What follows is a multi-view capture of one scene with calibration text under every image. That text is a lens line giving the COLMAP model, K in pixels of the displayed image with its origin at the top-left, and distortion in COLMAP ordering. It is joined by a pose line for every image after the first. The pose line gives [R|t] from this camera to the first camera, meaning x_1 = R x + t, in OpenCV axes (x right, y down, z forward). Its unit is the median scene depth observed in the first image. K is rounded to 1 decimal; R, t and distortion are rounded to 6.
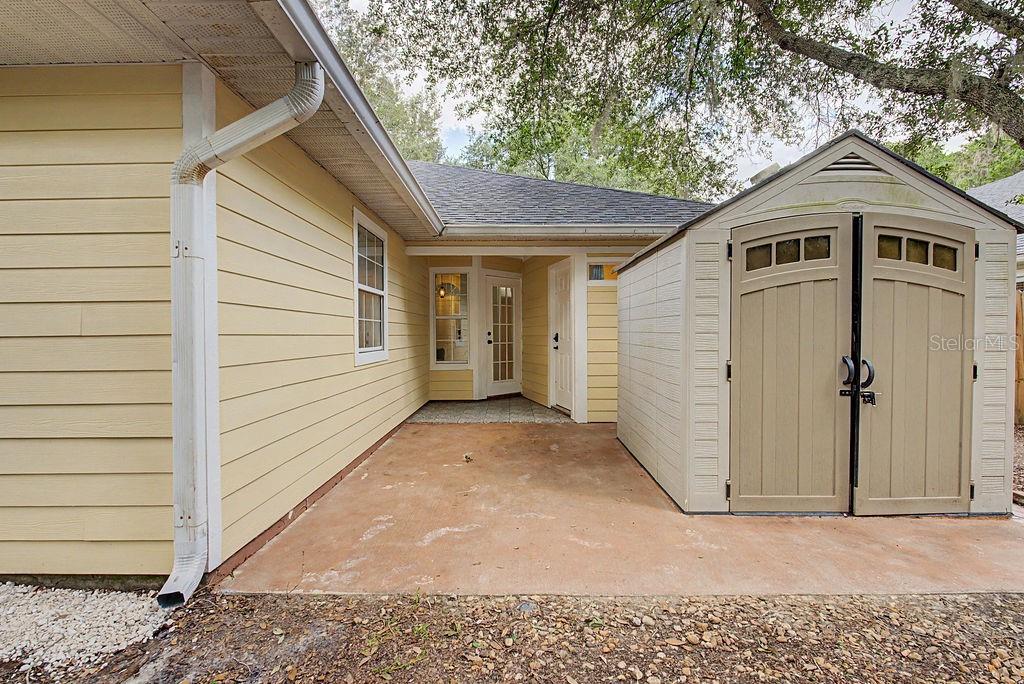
lens RADIAL K [[461.2, 0, 513.2], [0, 461.2, 342.2], [0, 0, 1]] dist [-0.011248, -0.000799]
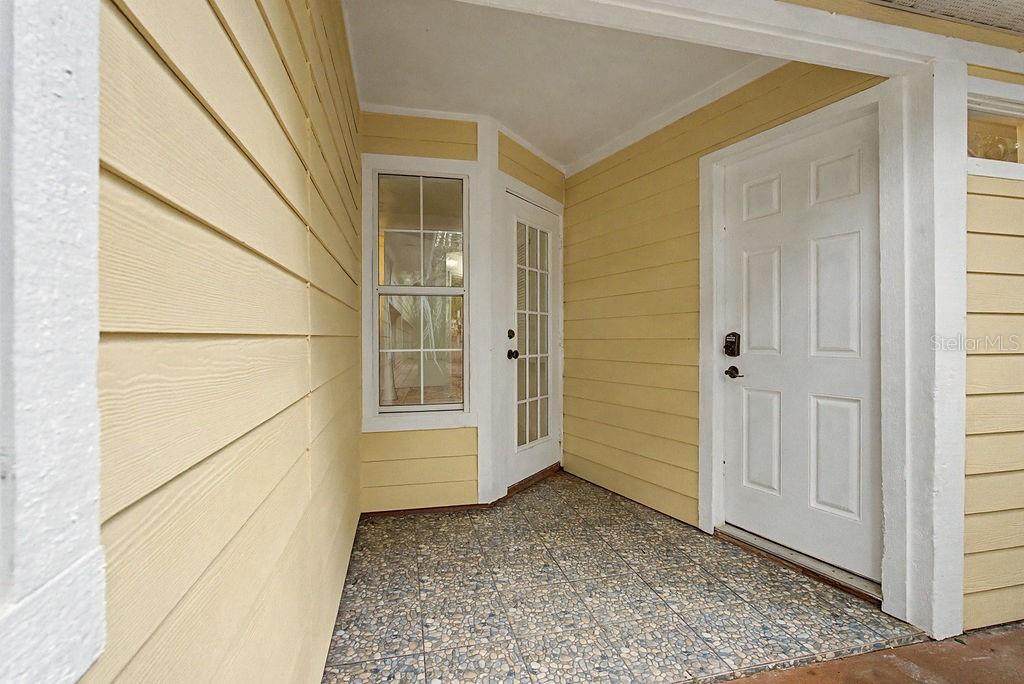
lens RADIAL K [[461.2, 0, 508.4], [0, 461.2, 337.2], [0, 0, 1]] dist [-0.011248, -0.000799]
pose [[0.972734, 0.005444, 0.231861, -0.167054], [-0.001578, 0.999857, -0.016855, -0.009996], [-0.231920, 0.016030, 0.972603, 0.676435]]
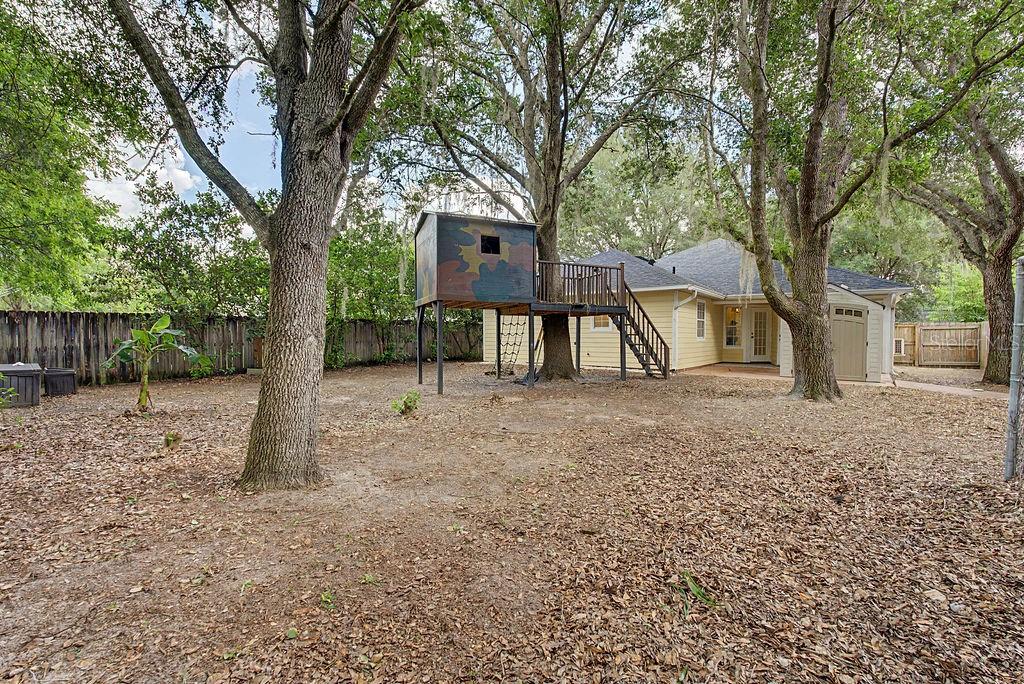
lens RADIAL K [[461.2, 0, 513.4], [0, 461.2, 341.0], [0, 0, 1]] dist [-0.011248, -0.000799]
pose [[0.797169, 0.013753, -0.603599, 0.415401], [-0.015344, 0.999879, 0.002517, 0.033129], [0.603561, 0.007256, 0.797284, -1.650035]]
